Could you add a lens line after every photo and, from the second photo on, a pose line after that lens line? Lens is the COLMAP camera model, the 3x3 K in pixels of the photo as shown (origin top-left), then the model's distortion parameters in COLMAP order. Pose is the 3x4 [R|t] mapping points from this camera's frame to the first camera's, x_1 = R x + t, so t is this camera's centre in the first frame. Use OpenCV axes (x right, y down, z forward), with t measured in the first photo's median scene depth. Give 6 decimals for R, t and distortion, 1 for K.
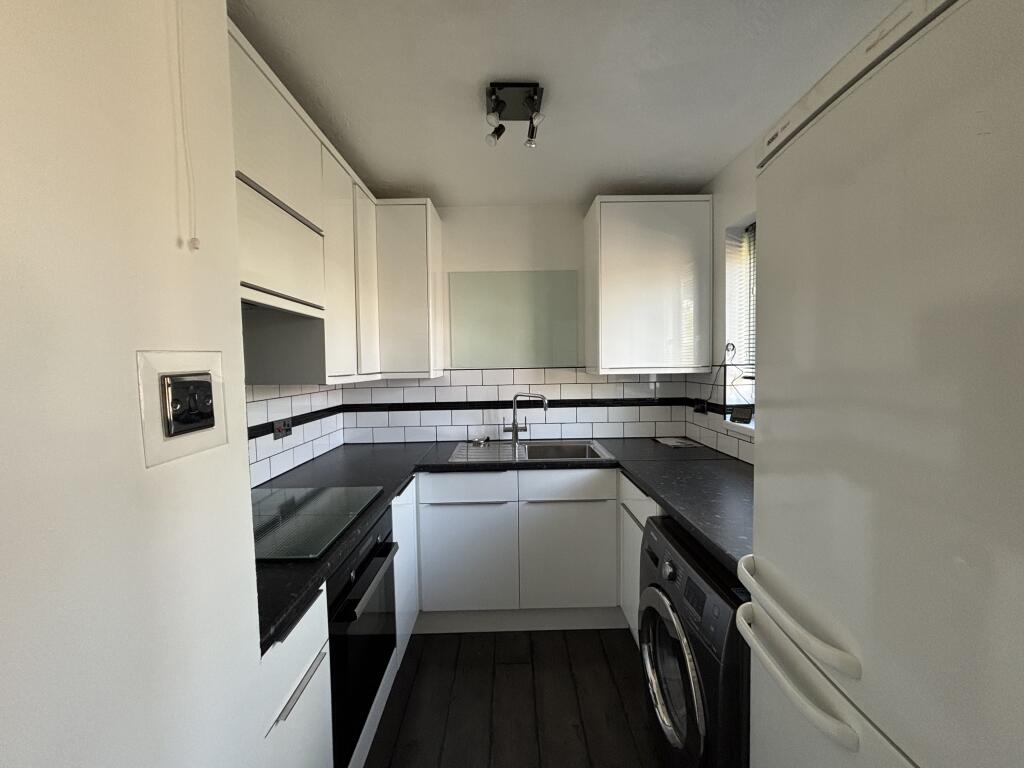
lens RADIAL K [[407.8, 0, 512.0], [0, 407.8, 384.0], [0, 0, 1]] dist [-0.013332, 0.000055]
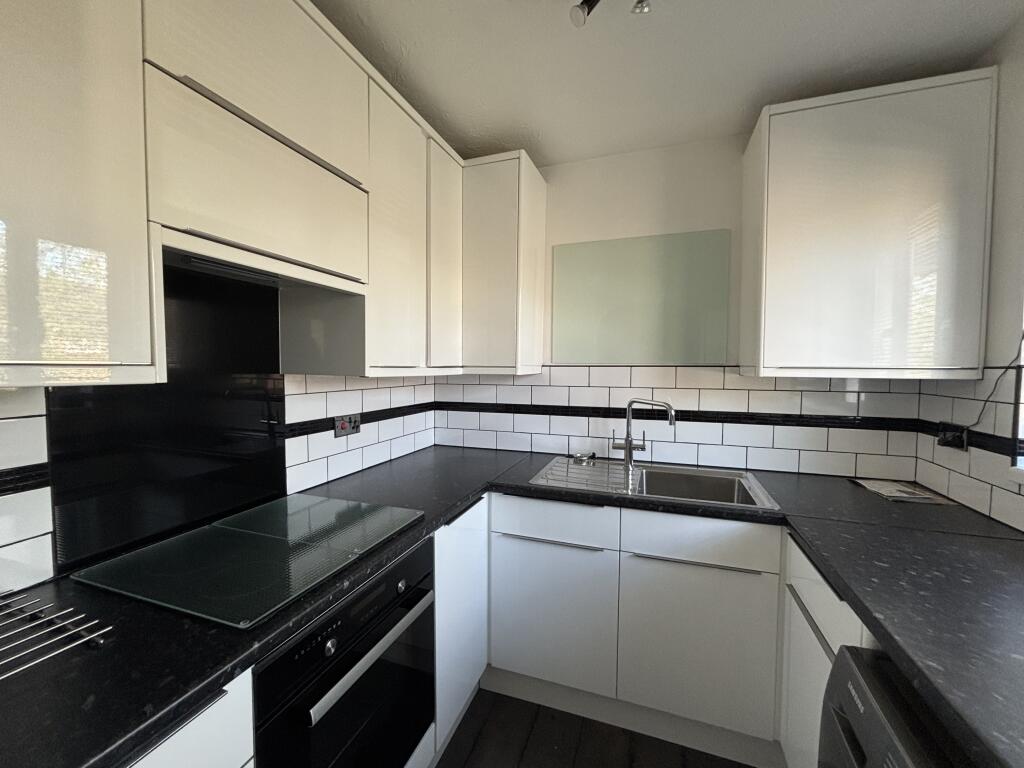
lens RADIAL K [[407.8, 0, 512.0], [0, 407.8, 384.0], [0, 0, 1]] dist [-0.013332, 0.000055]
pose [[0.936799, 0.036981, -0.347907, 0.065806], [-0.037820, 0.999275, 0.004382, 0.000943], [0.347817, 0.009053, 0.937519, 0.232977]]
